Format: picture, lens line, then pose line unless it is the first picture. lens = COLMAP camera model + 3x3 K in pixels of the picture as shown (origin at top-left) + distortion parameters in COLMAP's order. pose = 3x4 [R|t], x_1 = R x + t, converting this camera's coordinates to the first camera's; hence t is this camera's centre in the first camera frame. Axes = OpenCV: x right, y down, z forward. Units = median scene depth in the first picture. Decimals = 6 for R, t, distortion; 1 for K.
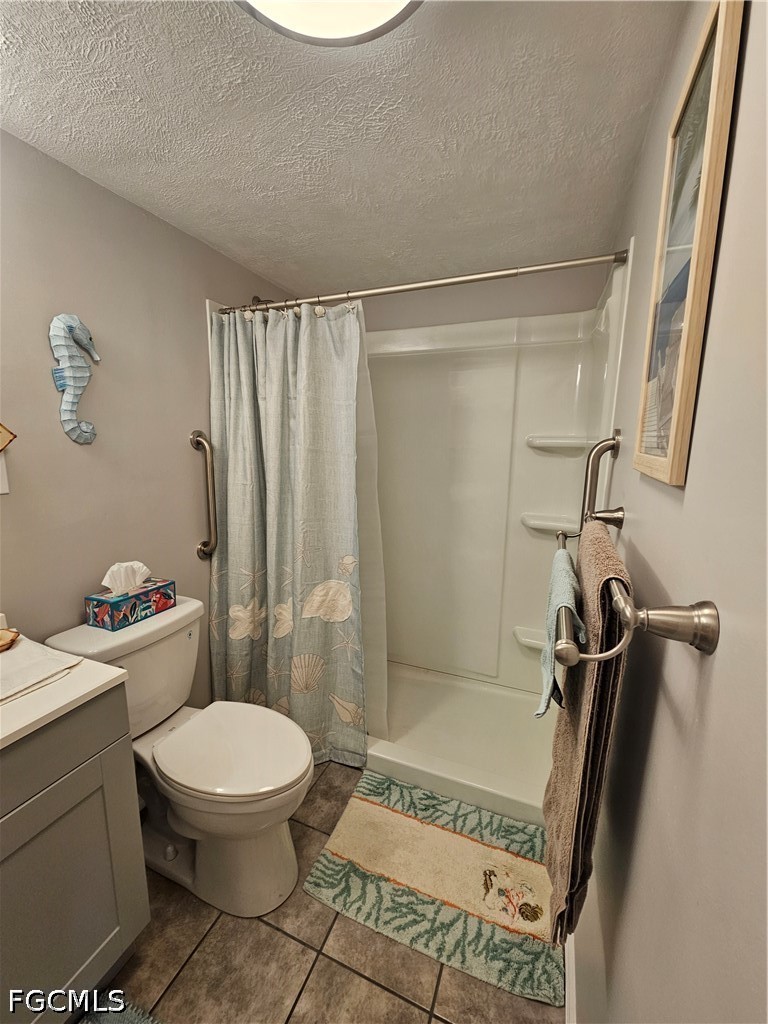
lens RADIAL K [[419.7, 0, 380.4], [0, 419.7, 511.7], [0, 0, 1]] dist [0.004846, -0.002407]
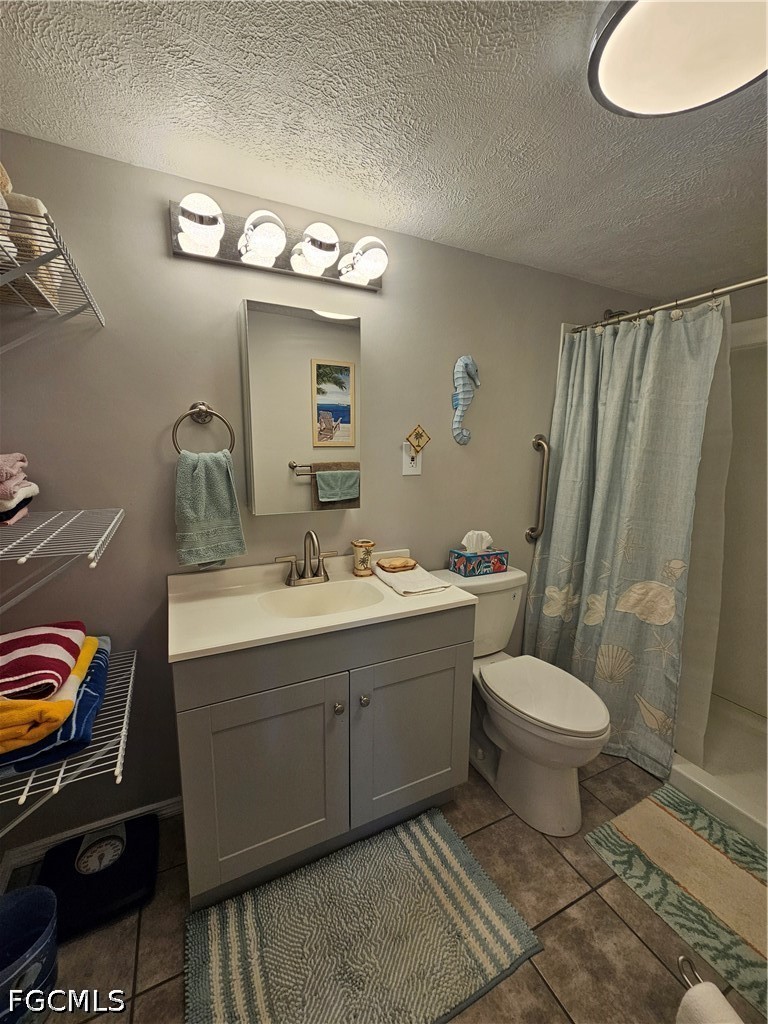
lens RADIAL K [[419.7, 0, 377.8], [0, 419.7, 517.4], [0, 0, 1]] dist [0.004846, -0.002407]
pose [[0.742398, 0.111393, -0.660634, 0.048491], [-0.114821, 0.992646, 0.038343, 0.056833], [0.660047, 0.047389, 0.749729, -0.226008]]
